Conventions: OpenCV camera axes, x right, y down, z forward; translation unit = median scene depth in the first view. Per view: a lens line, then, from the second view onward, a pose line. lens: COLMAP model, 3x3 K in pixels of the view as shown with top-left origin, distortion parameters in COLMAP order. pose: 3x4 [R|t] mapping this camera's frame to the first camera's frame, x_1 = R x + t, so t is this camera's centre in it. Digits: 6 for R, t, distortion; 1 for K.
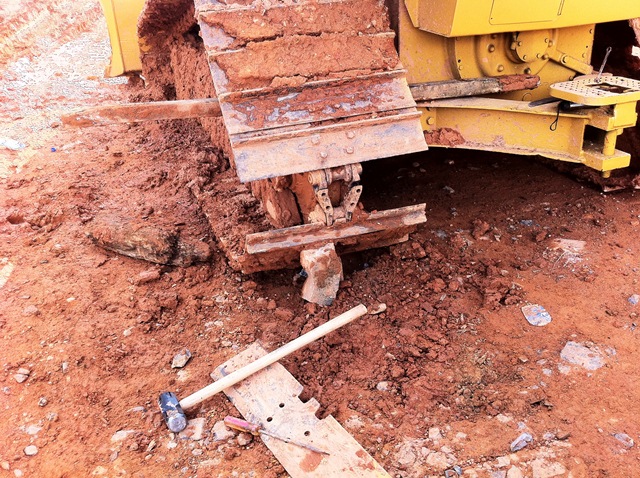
lens RADIAL K [[606.5, 0, 322.1], [0, 606.5, 242.6], [0, 0, 1]] dist [0.012207, -0.123412]
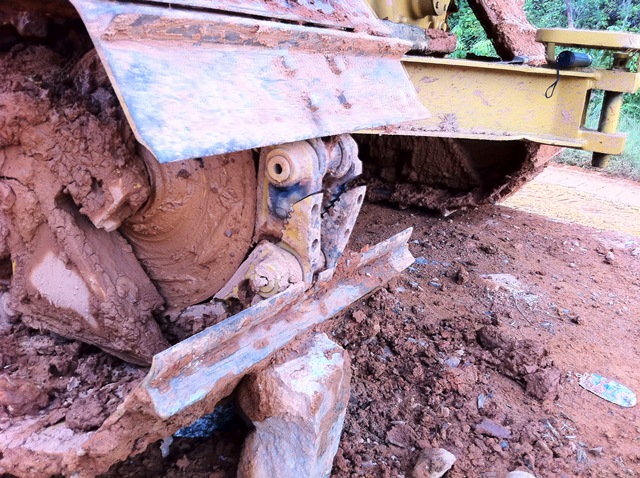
lens RADIAL K [[606.5, 0, 322.1], [0, 606.5, 242.6], [0, 0, 1]] dist [0.012207, -0.123412]
pose [[0.744062, -0.084093, 0.662797, -0.241074], [0.175283, 0.981867, -0.072199, -0.029313], [-0.644707, 0.169897, 0.745310, 0.699222]]
